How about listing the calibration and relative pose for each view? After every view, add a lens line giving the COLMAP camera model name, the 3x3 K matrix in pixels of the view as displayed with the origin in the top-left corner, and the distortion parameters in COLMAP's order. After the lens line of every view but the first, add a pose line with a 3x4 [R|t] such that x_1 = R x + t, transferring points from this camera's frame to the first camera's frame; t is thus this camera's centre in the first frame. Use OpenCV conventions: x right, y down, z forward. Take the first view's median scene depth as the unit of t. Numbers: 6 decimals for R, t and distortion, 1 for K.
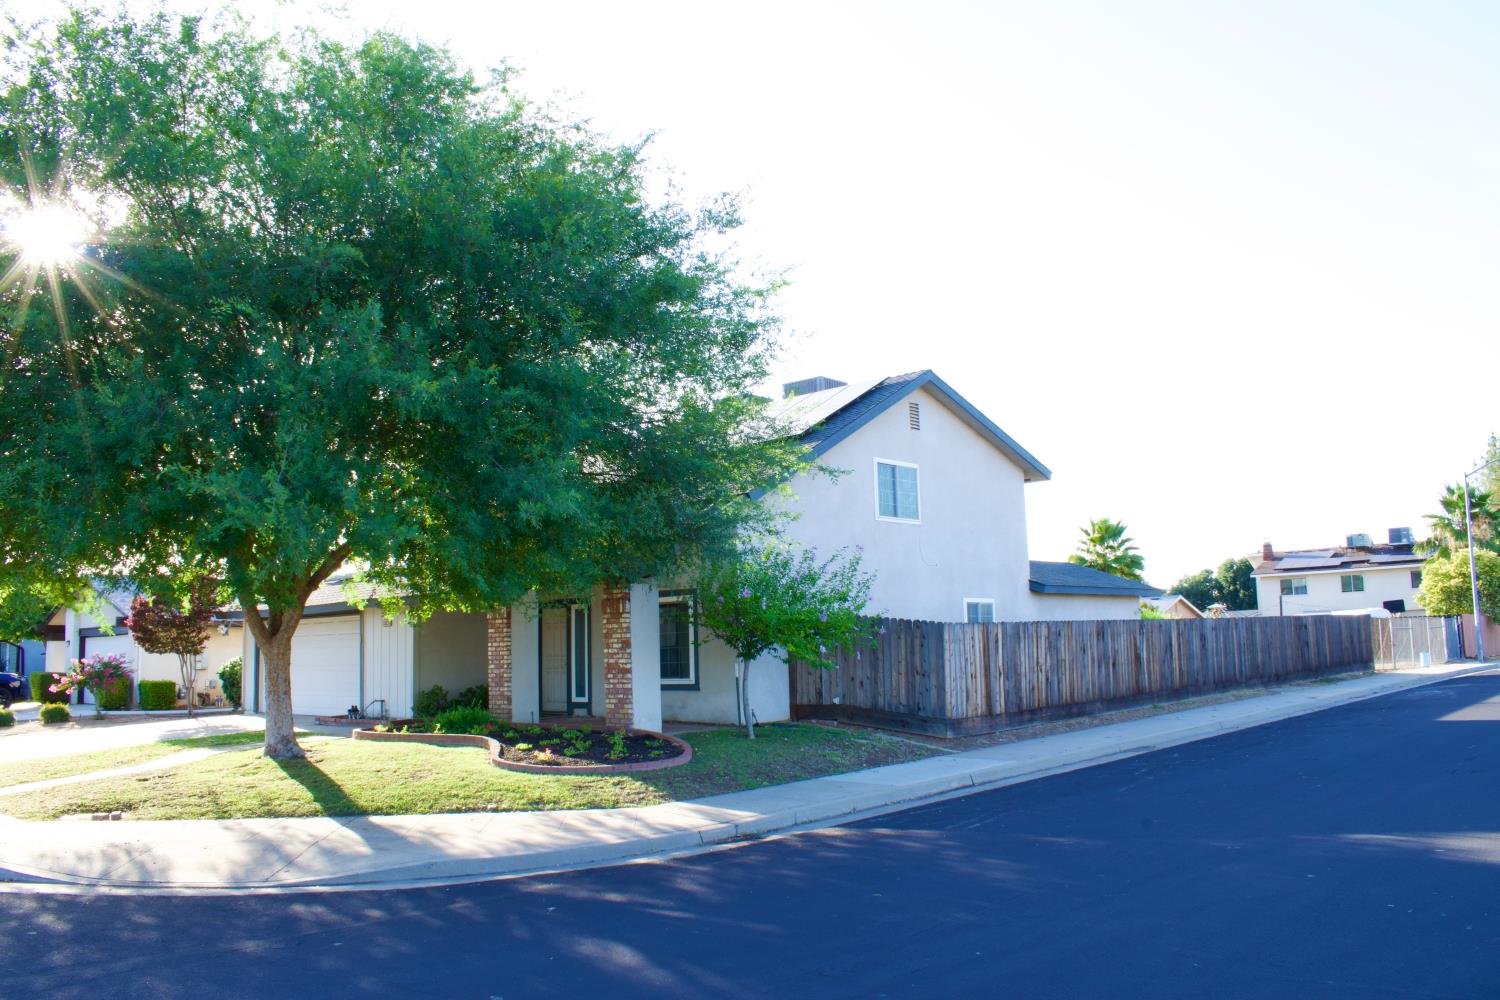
lens RADIAL K [[1180.9, 0, 756.1], [0, 1180.9, 497.5], [0, 0, 1]] dist [-0.091498, 0.002708]
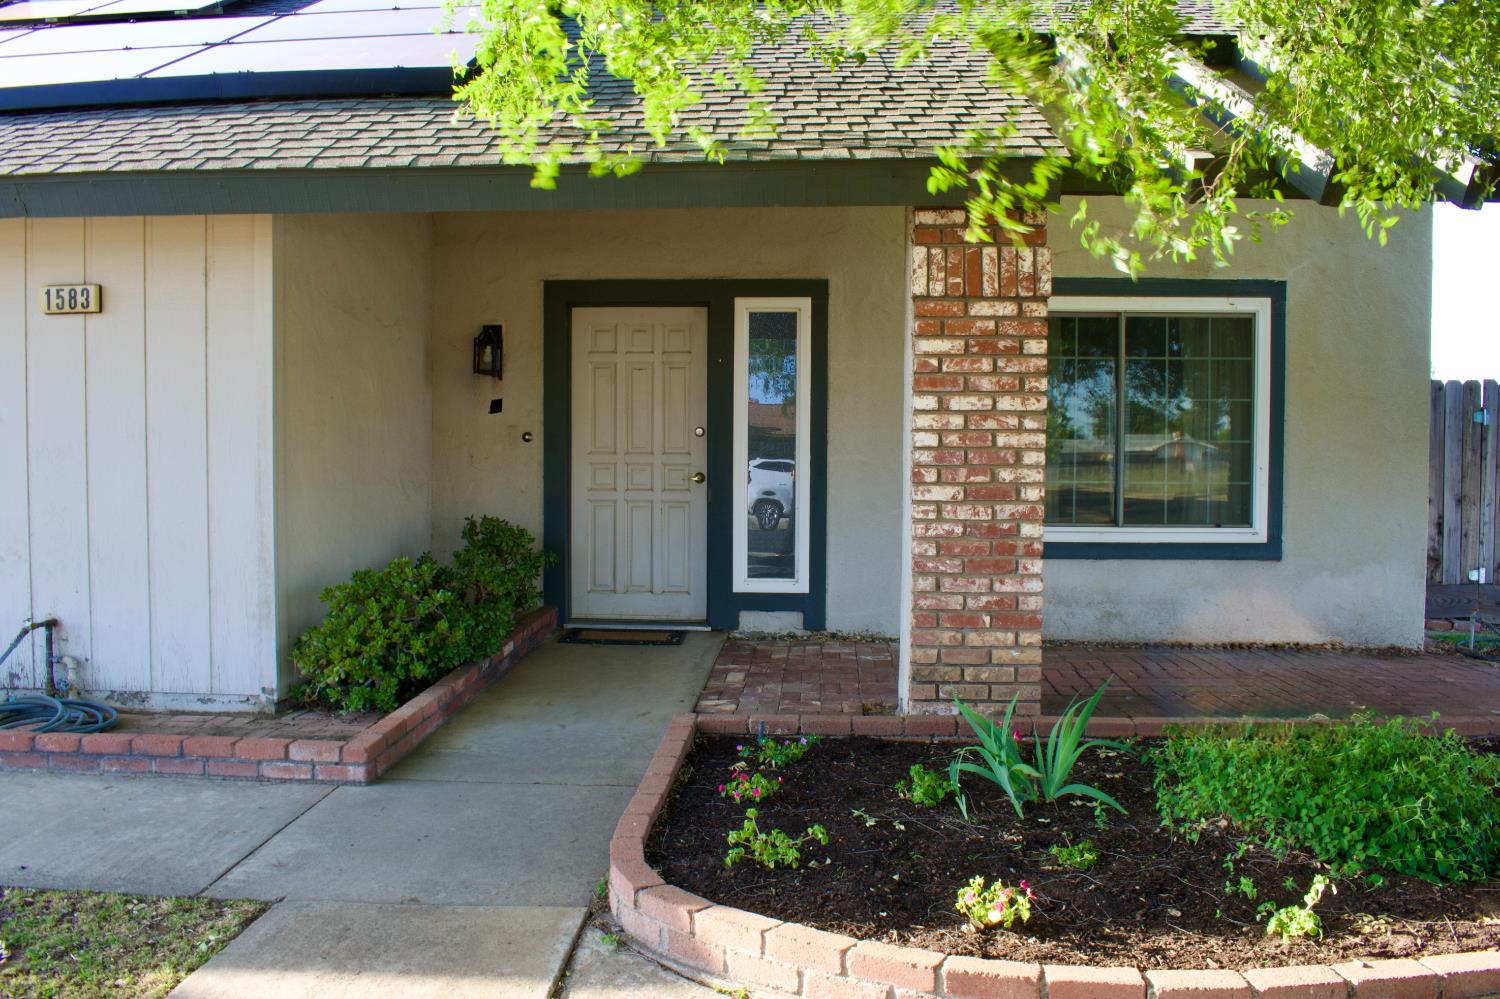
lens RADIAL K [[1180.9, 0, 756.1], [0, 1180.9, 497.0], [0, 0, 1]] dist [-0.091498, 0.002708]
pose [[0.769354, 0.006731, 0.638787, -0.398496], [-0.108738, 0.986732, 0.120566, 0.116352], [-0.629500, -0.162218, 0.759878, 0.815927]]
